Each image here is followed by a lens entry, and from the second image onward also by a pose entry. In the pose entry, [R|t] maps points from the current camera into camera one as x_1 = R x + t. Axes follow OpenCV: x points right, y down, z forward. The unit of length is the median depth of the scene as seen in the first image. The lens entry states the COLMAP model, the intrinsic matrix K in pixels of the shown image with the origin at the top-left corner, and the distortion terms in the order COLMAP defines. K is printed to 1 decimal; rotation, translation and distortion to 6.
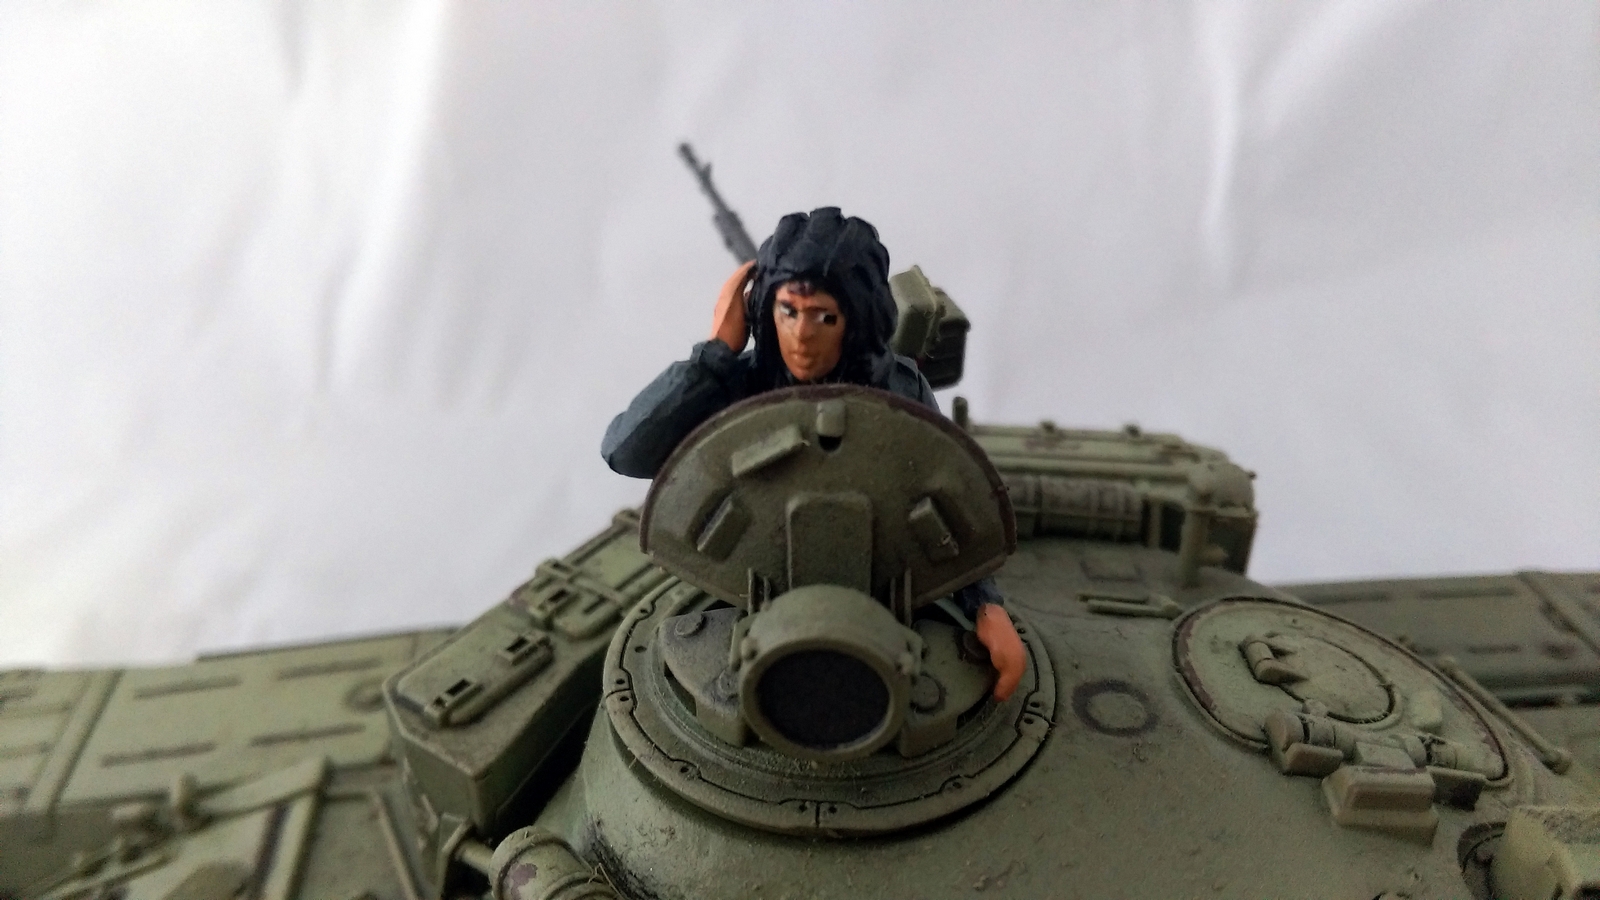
lens RADIAL K [[1332.1, 0, 810.0], [0, 1332.1, 445.4], [0, 0, 1]] dist [0.079197, -0.005952]
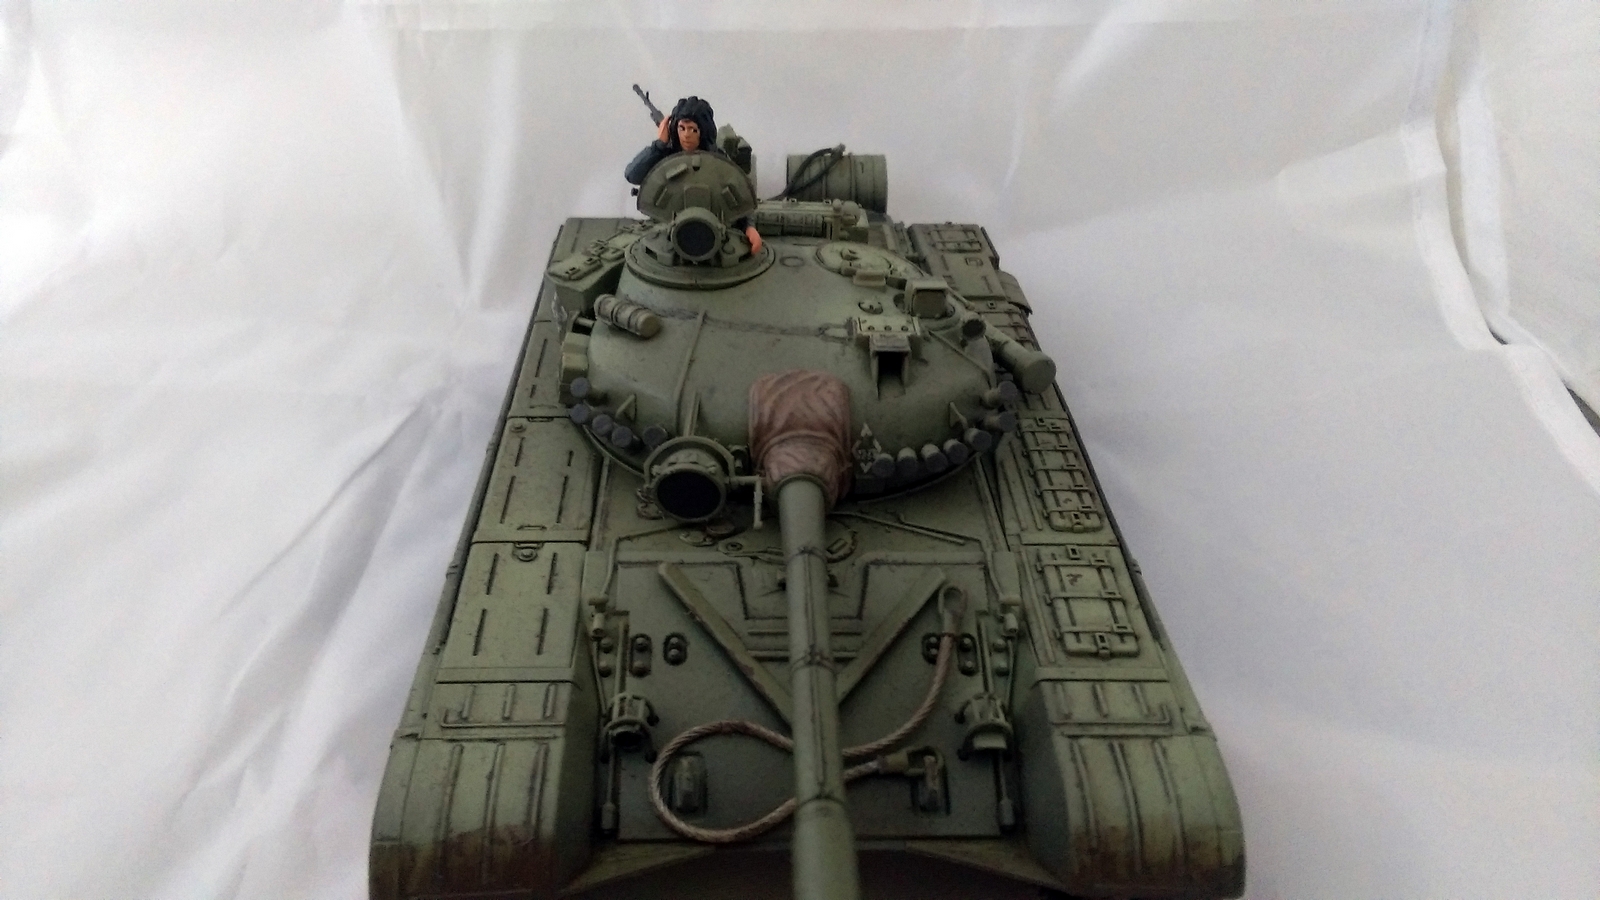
lens RADIAL K [[1332.1, 0, 810.0], [0, 1332.1, 445.4], [0, 0, 1]] dist [0.079197, -0.005952]
pose [[0.997005, -0.029417, 0.071527, 0.036960], [0.028478, 0.999495, 0.014106, 0.612206], [-0.071906, -0.012027, 0.997339, -2.204608]]
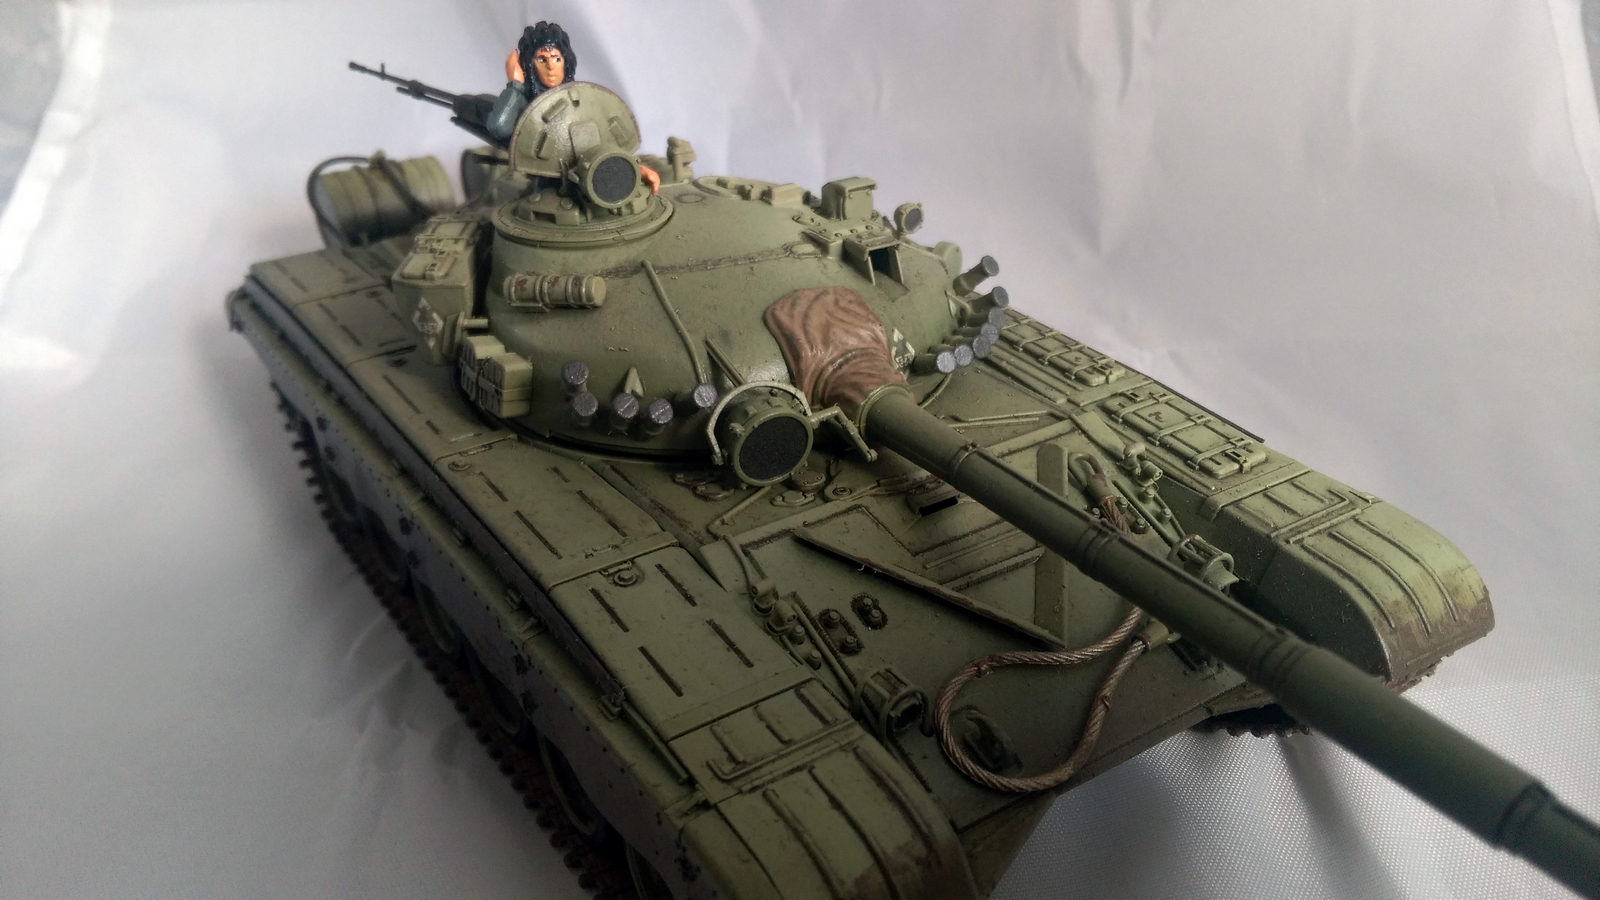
lens RADIAL K [[1332.1, 0, 810.0], [0, 1332.1, 445.4], [0, 0, 1]] dist [0.079197, -0.005952]
pose [[0.811661, -0.299944, 0.501239, -1.128147], [0.320869, 0.945982, 0.046494, 0.653434], [-0.488108, 0.123094, 0.864059, -1.442993]]
